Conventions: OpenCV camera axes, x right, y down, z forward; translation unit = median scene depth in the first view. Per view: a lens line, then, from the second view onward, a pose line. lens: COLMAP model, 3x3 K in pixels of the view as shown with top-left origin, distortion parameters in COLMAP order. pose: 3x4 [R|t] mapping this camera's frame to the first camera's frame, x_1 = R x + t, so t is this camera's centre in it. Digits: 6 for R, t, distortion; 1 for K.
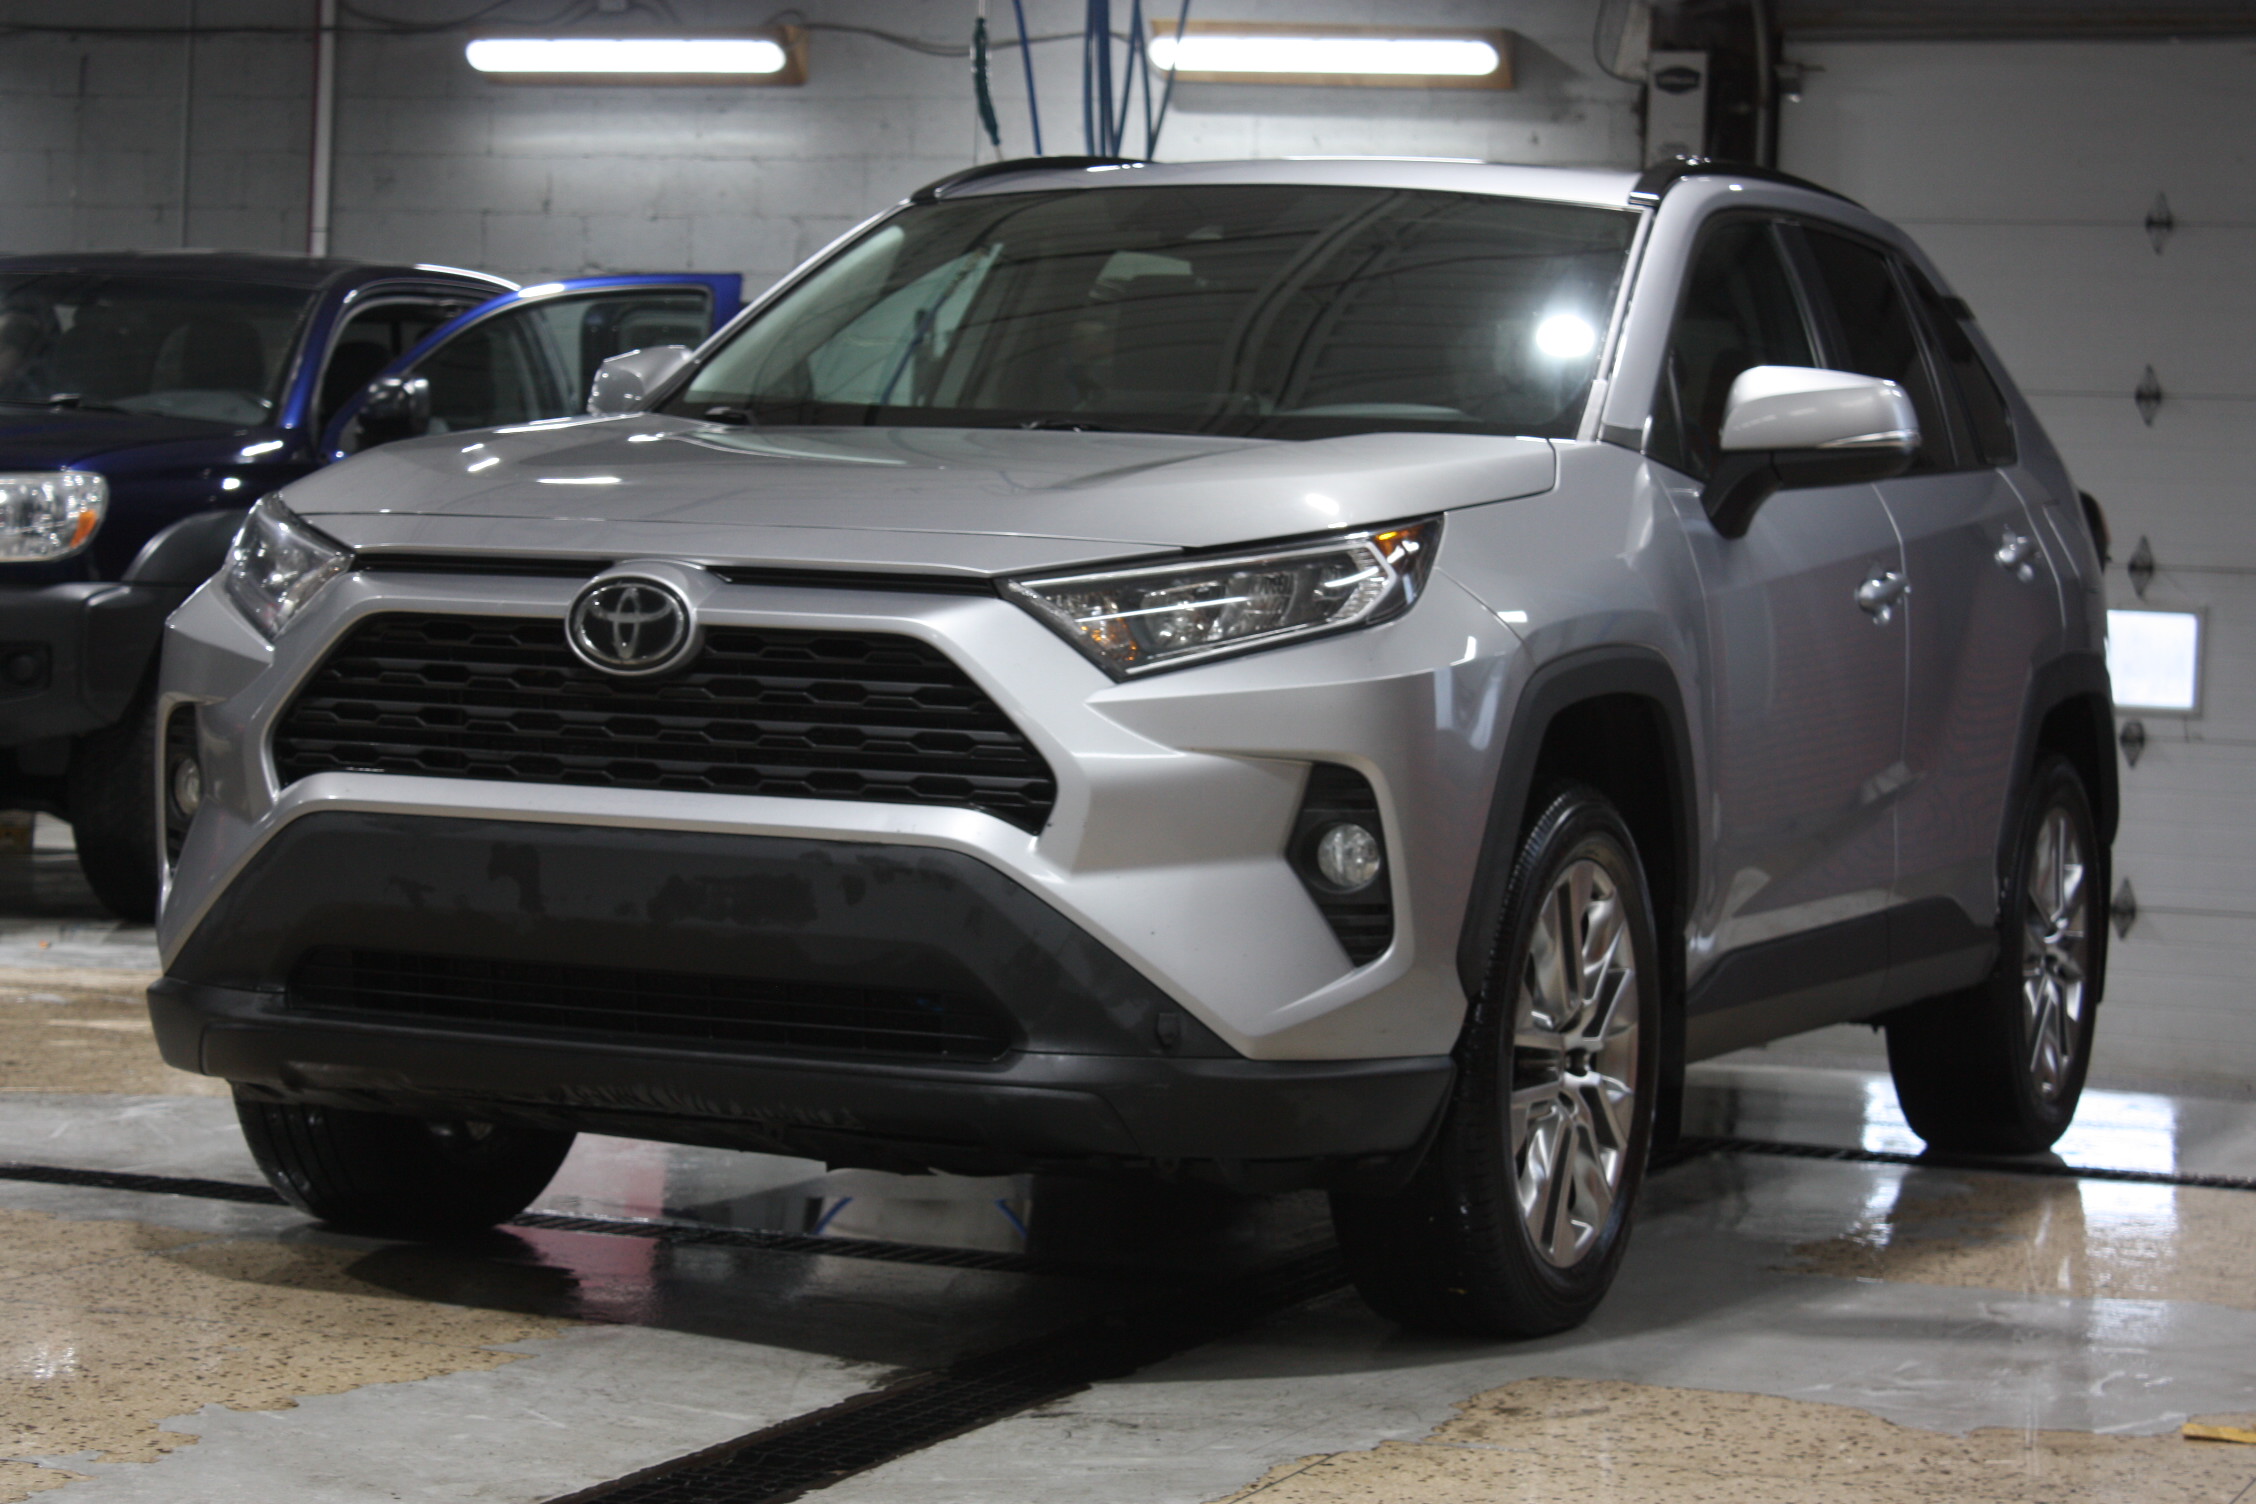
lens RADIAL K [[5221.6, 0, 1128.9], [0, 5221.6, 748.2], [0, 0, 1]] dist [0.062106, 0.000000]
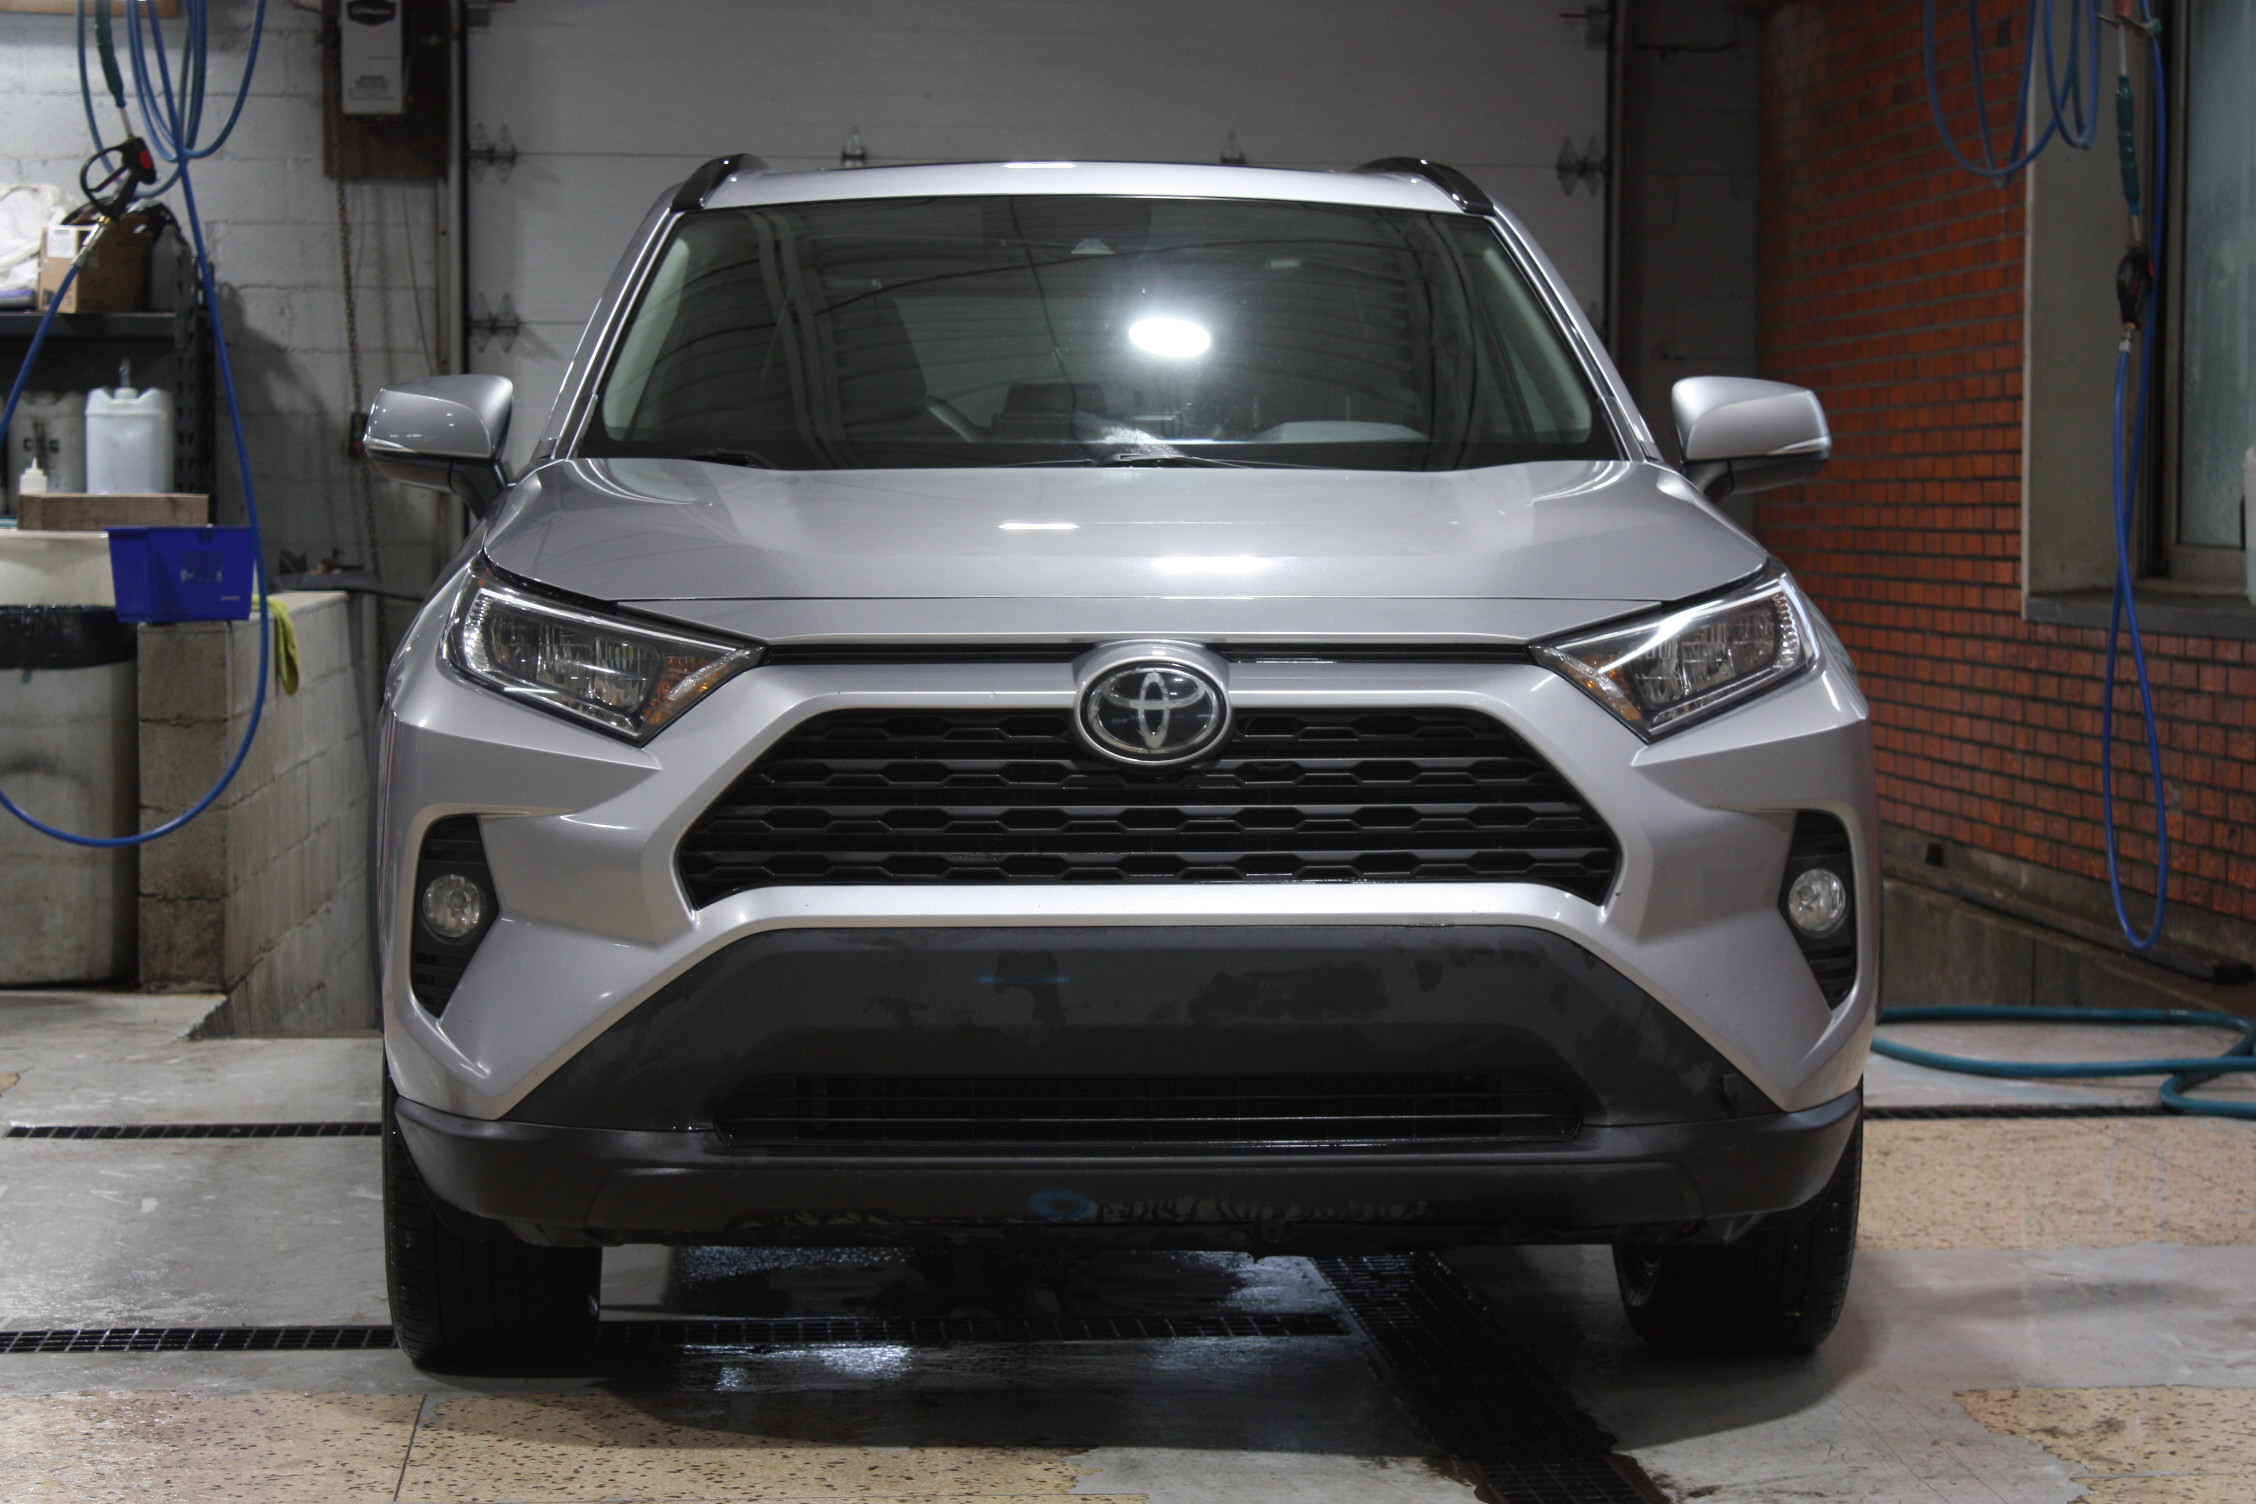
lens RADIAL K [[5221.6, 0, 1127.3], [0, 5221.6, 756.3], [0, 0, 1]] dist [0.062106, 0.000000]
pose [[0.893089, -0.061441, 0.445665, -0.521326], [0.048471, 0.998005, 0.040455, -0.054006], [-0.447262, -0.014528, 0.894285, 0.158917]]
